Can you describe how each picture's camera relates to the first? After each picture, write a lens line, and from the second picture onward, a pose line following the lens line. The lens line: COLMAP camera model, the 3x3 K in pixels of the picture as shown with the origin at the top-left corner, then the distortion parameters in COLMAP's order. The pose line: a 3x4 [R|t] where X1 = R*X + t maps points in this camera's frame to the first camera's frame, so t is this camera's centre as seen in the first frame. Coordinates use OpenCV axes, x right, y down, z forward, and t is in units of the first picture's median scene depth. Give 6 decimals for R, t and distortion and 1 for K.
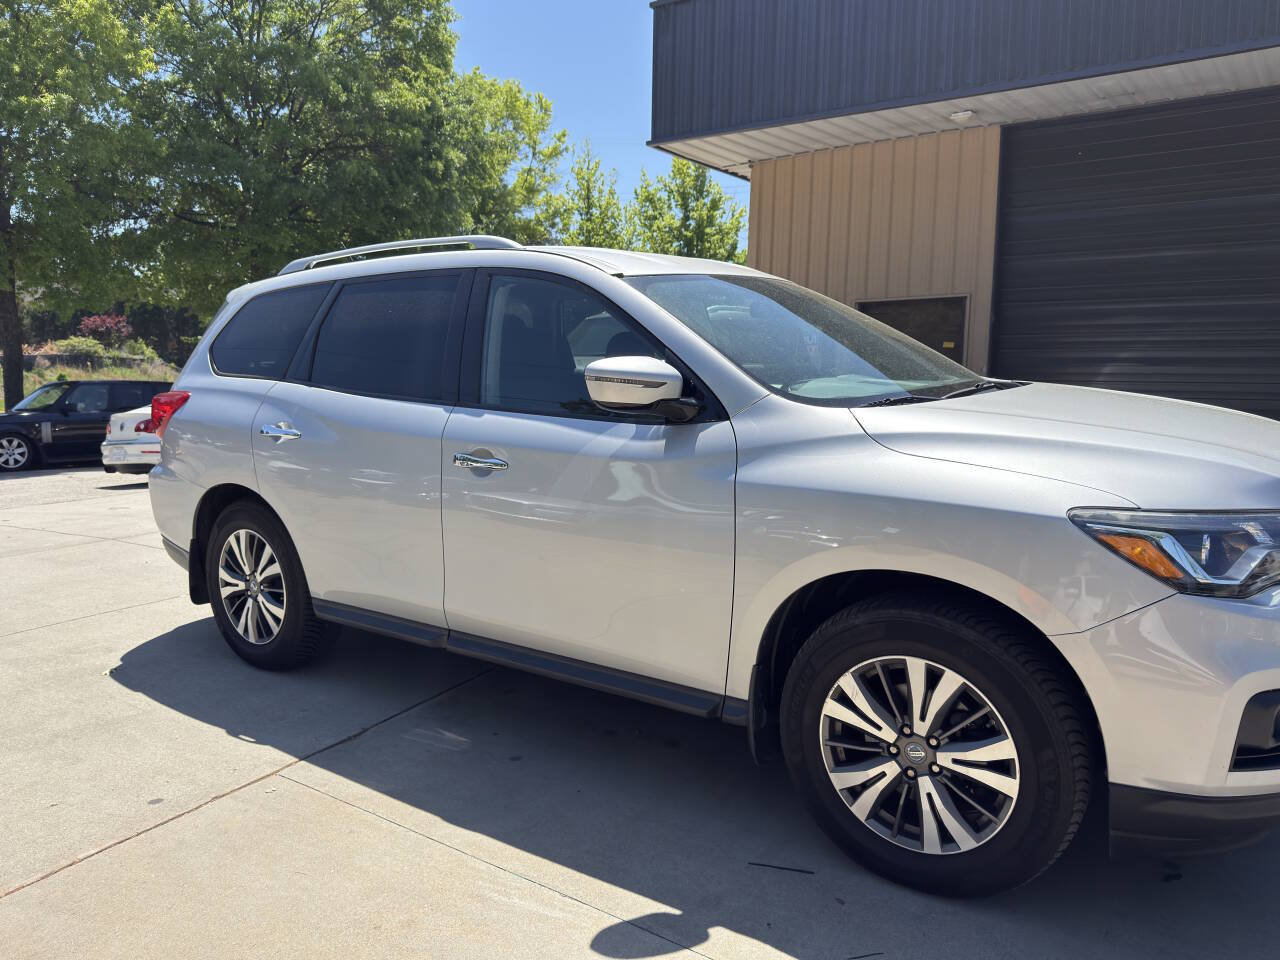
lens RADIAL K [[921.9, 0, 643.6], [0, 921.9, 475.3], [0, 0, 1]] dist [0.039795, -0.053218]
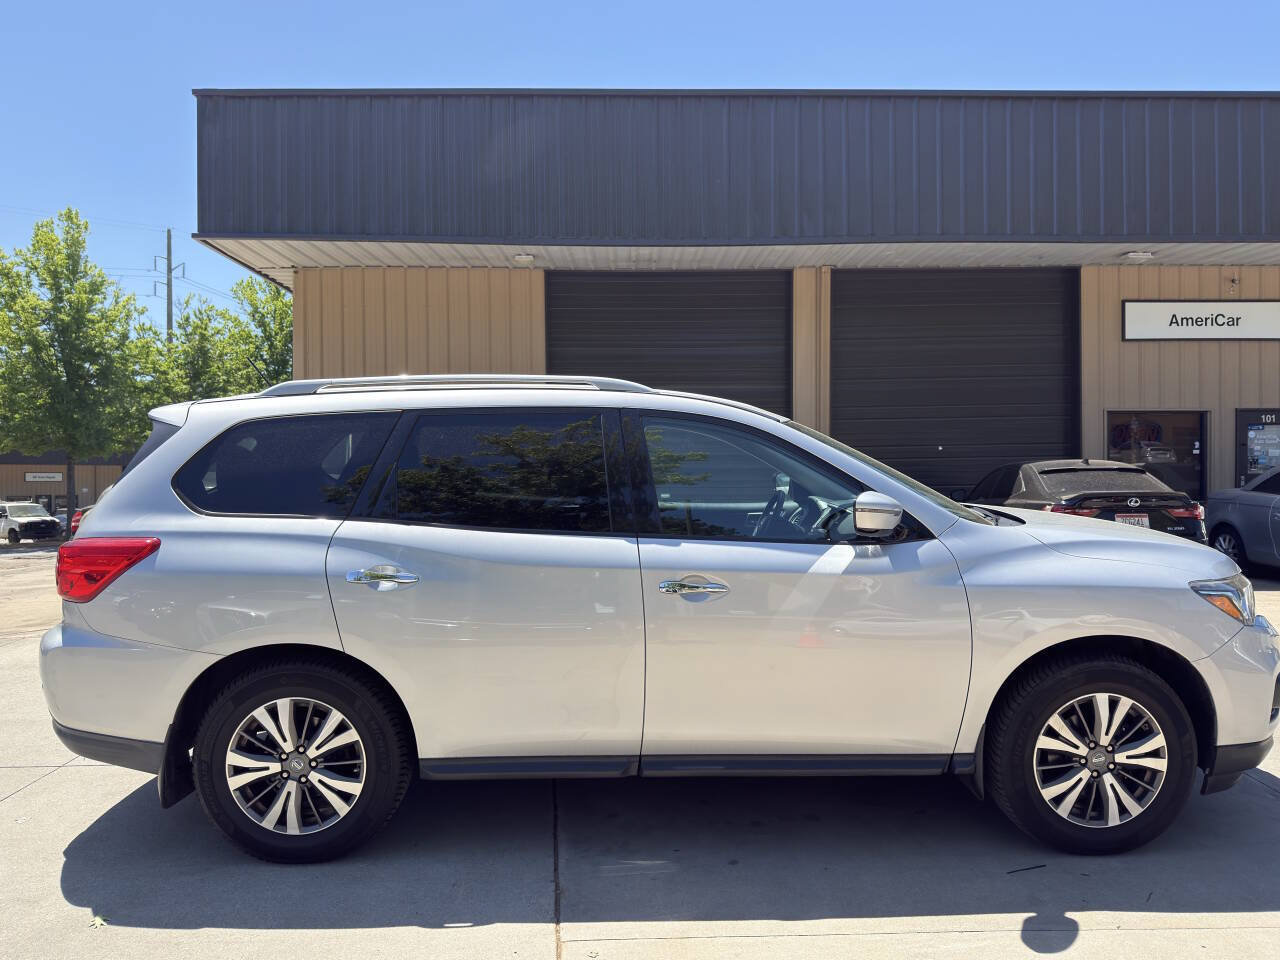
lens RADIAL K [[921.9, 0, 634.7], [0, 921.9, 484.9], [0, 0, 1]] dist [0.039795, -0.053218]
pose [[0.799162, -0.016166, 0.600898, -0.702175], [0.075151, 0.994482, -0.073193, -0.049645], [-0.596399, 0.103651, 0.795968, 0.127873]]
